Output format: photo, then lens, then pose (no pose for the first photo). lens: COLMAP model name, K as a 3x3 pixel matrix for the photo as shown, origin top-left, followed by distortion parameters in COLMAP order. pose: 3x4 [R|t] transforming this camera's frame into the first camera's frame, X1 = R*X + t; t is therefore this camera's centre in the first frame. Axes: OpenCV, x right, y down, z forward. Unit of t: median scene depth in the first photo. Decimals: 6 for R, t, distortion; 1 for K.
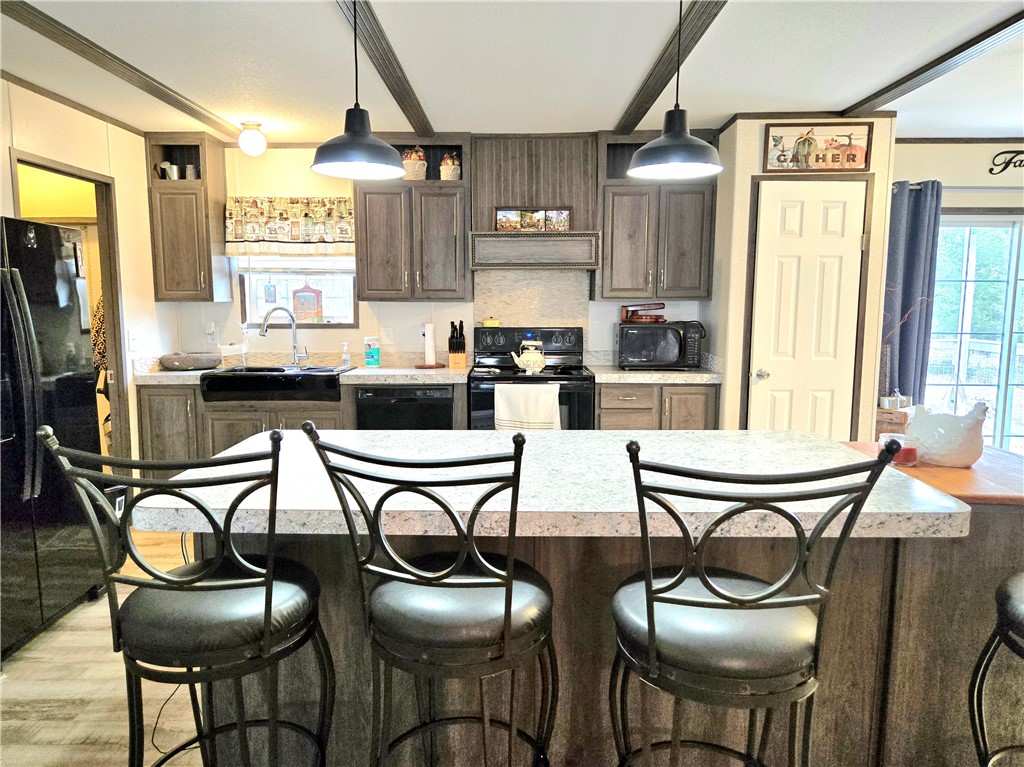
lens RADIAL K [[694.5, 0, 512.0], [0, 694.5, 383.5], [0, 0, 1]] dist [0.047455, -0.045294]
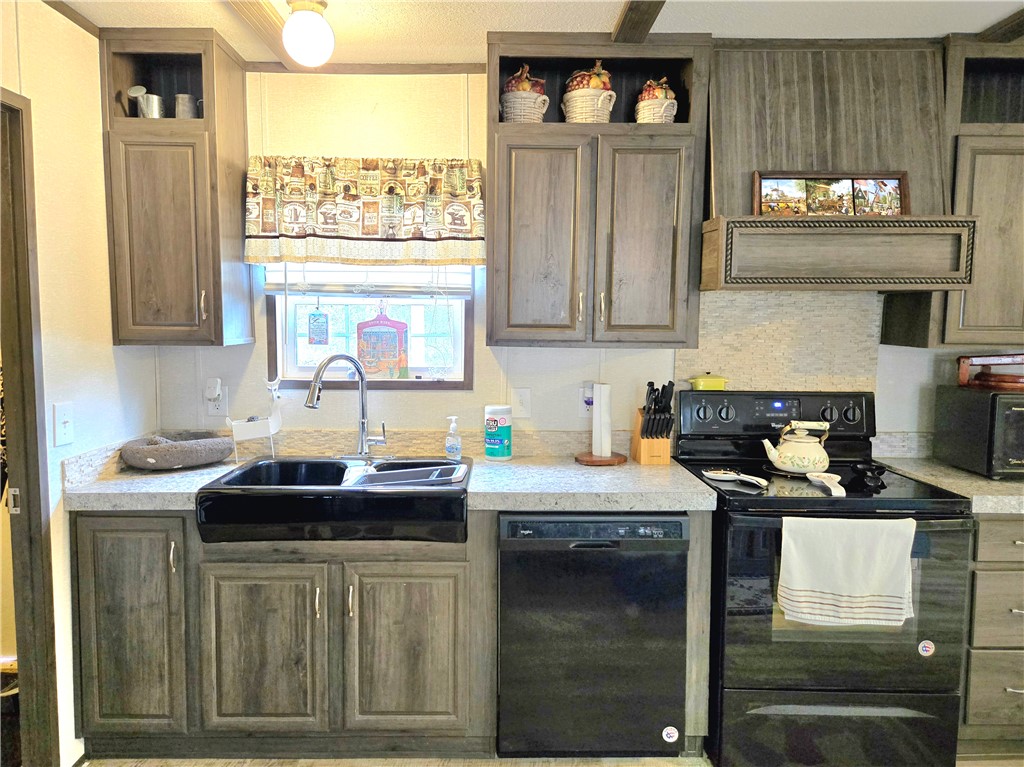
lens RADIAL K [[694.5, 0, 512.0], [0, 694.5, 383.5], [0, 0, 1]] dist [0.047455, -0.045294]
pose [[0.999884, 0.006290, 0.013886, -0.209041], [-0.005922, 0.999634, -0.026399, -0.074294], [-0.014047, 0.026314, 0.999555, 0.455088]]
